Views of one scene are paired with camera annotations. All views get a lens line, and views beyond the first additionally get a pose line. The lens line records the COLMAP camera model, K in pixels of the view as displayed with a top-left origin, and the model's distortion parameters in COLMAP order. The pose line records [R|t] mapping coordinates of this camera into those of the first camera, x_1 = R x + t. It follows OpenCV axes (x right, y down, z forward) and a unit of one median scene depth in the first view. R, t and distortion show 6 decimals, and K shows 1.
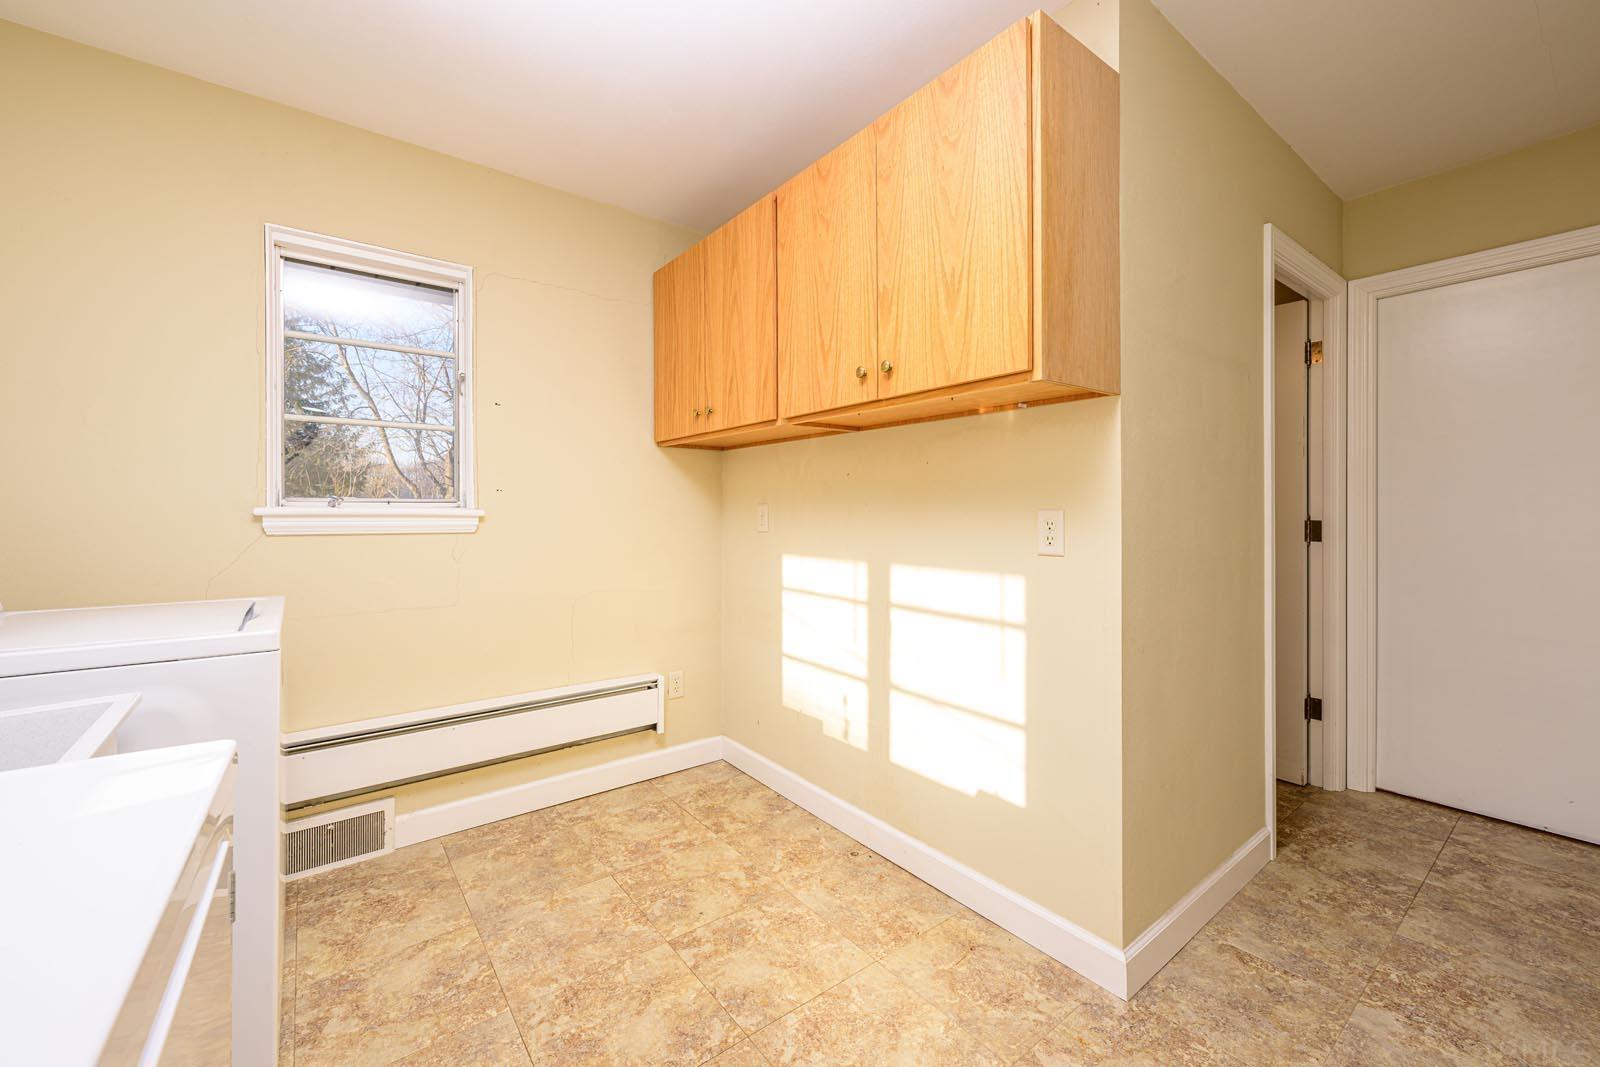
lens RADIAL K [[643.7, 0, 792.9], [0, 643.7, 518.6], [0, 0, 1]] dist [-0.000152, 0.000116]
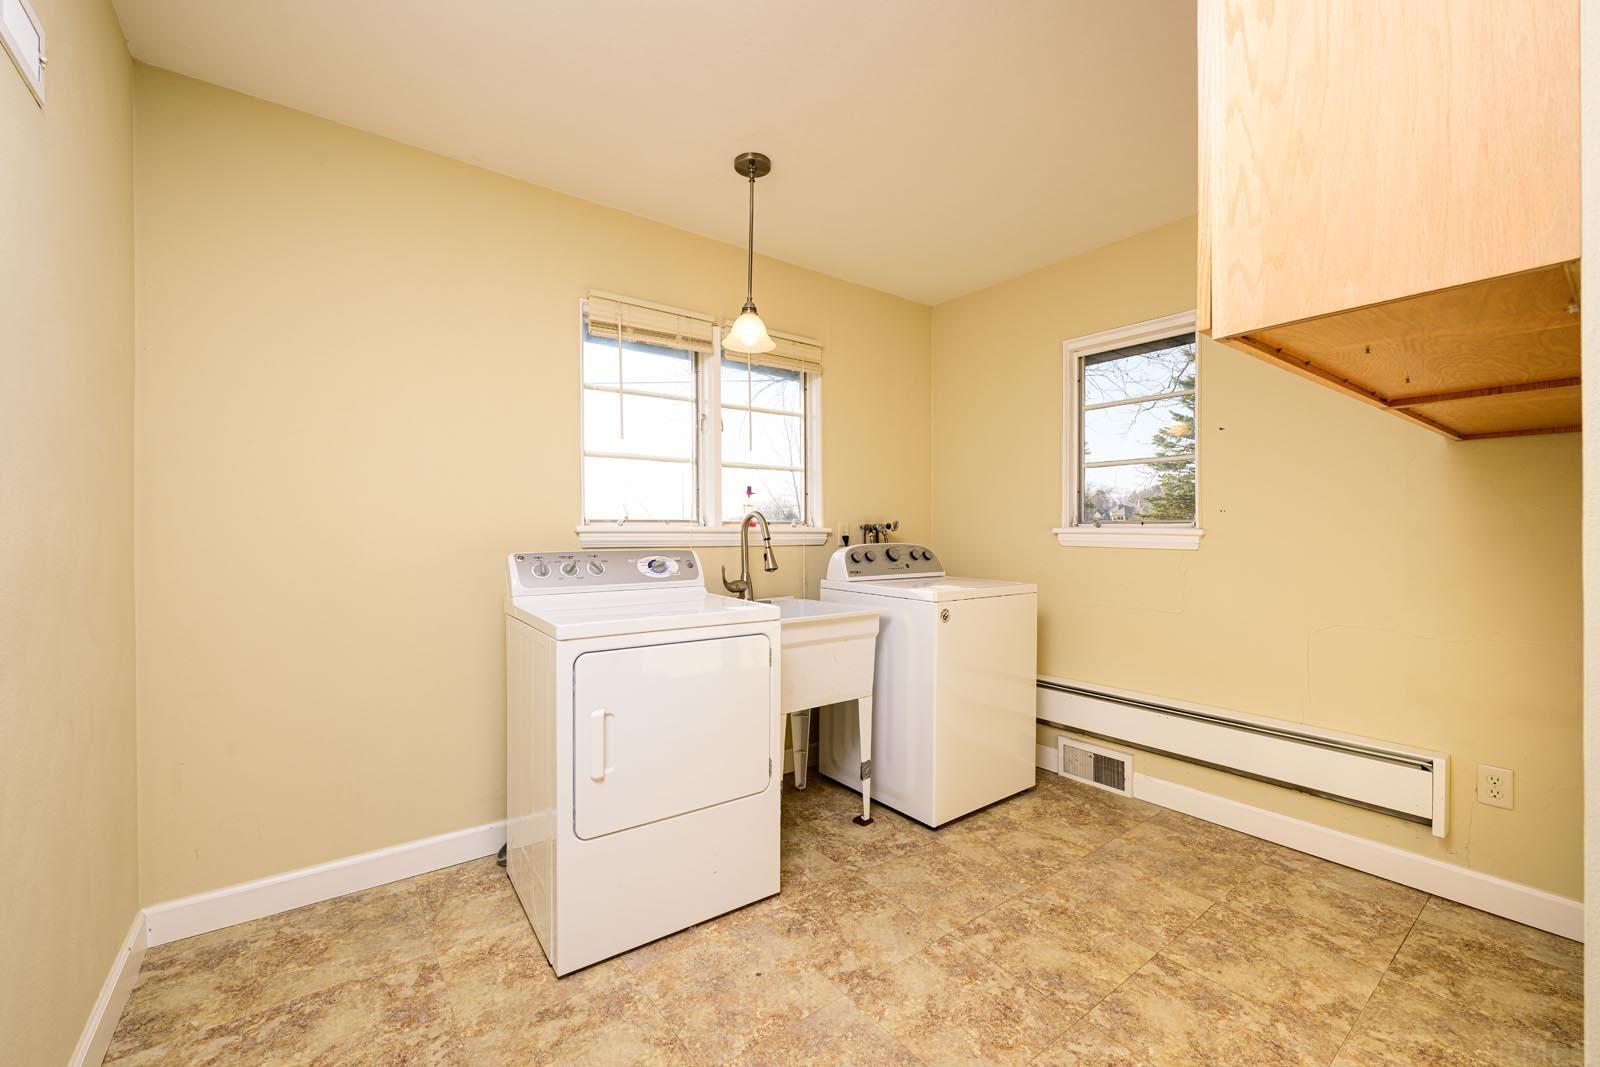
lens RADIAL K [[643.7, 0, 792.3], [0, 643.7, 531.9], [0, 0, 1]] dist [-0.000152, 0.000116]
pose [[-0.010684, 0.006299, -0.999923, 0.682587], [-0.012888, 0.999896, 0.006437, -0.009649], [0.999860, 0.012956, -0.010602, 0.346566]]
